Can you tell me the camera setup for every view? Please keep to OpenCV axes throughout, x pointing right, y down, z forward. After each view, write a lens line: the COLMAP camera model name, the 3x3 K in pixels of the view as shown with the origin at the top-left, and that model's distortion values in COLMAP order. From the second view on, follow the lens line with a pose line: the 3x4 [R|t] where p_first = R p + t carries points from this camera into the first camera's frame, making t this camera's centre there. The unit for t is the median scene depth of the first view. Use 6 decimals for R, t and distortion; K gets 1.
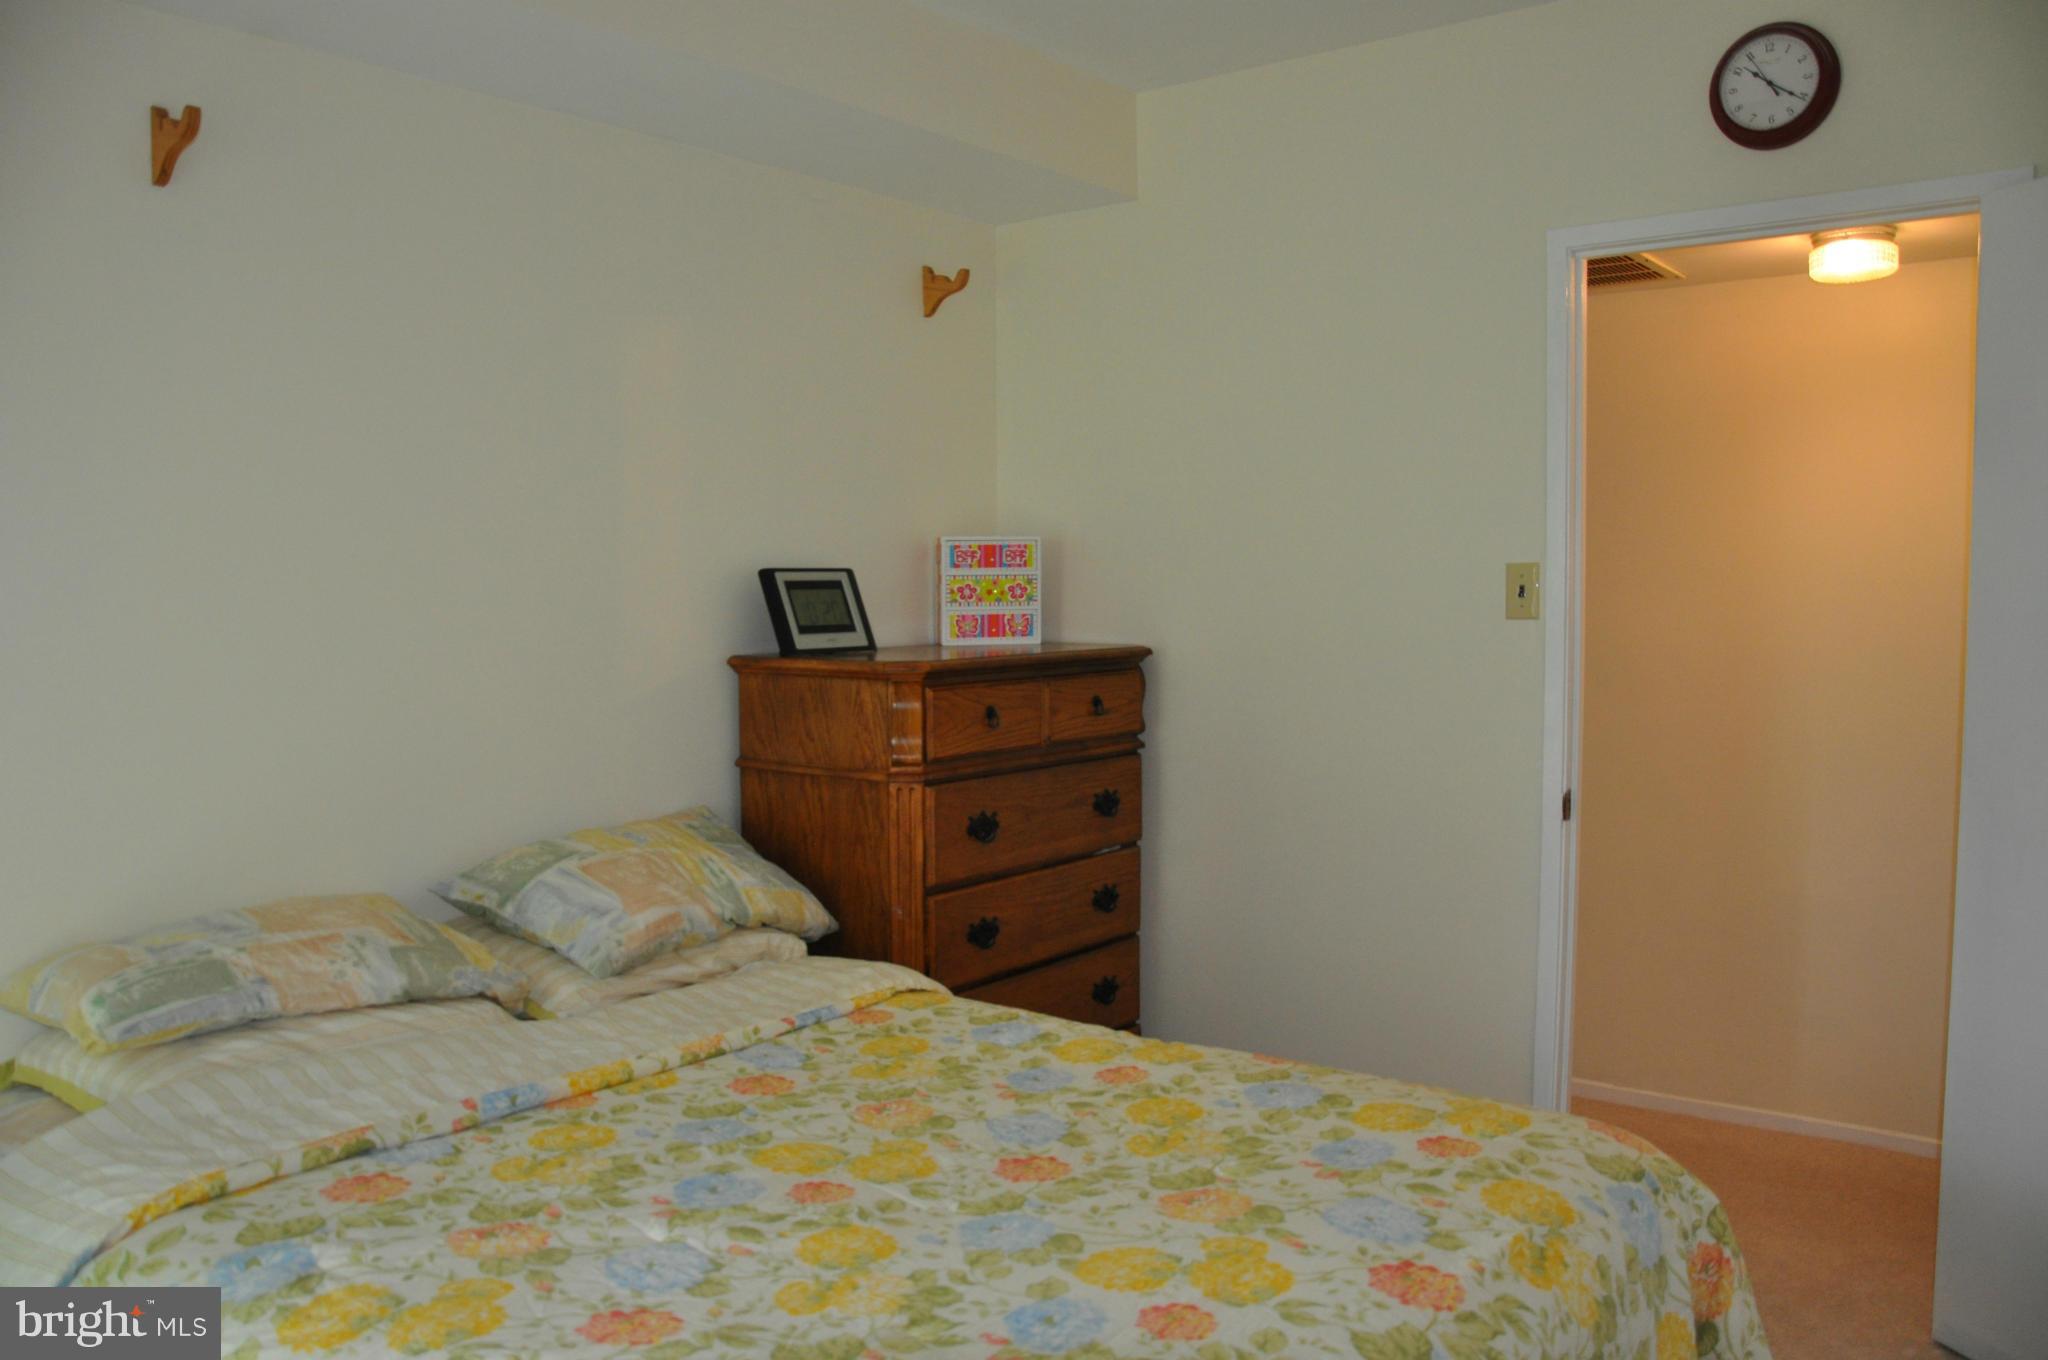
lens RADIAL K [[1607.0, 0, 1022.3], [0, 1607.0, 680.6], [0, 0, 1]] dist [-0.147462, 0.116196]
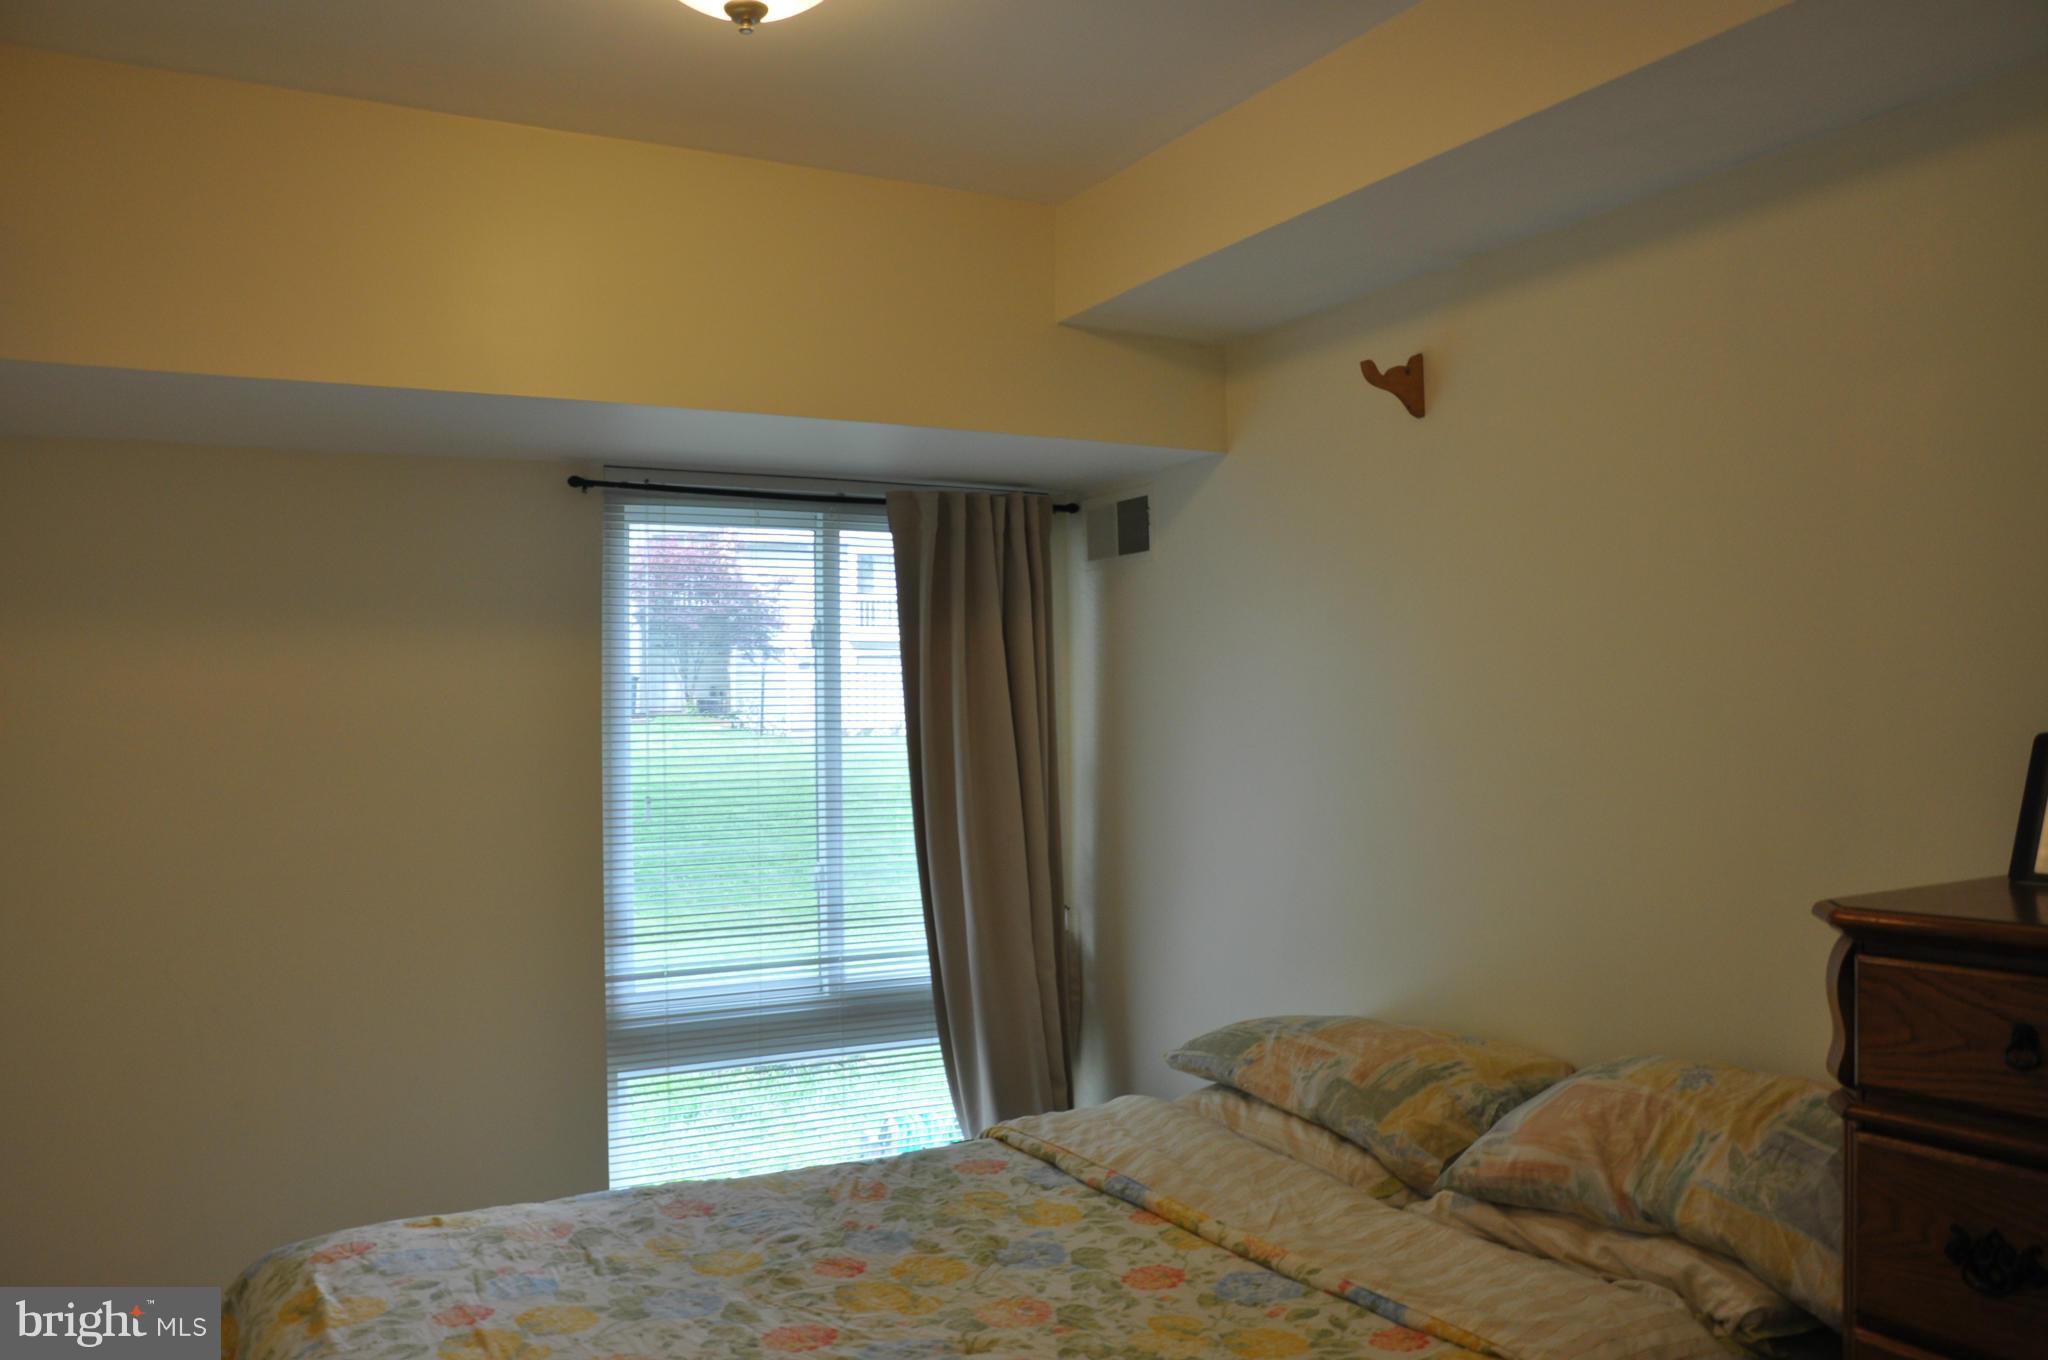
lens RADIAL K [[1607.0, 0, 1020.9], [0, 1607.0, 682.2], [0, 0, 1]] dist [-0.147462, 0.116196]
pose [[-0.396360, -0.014999, -0.917972, 0.817345], [-0.038279, 0.999267, 0.000200, -0.115889], [0.917297, 0.035219, -0.396644, 1.385124]]
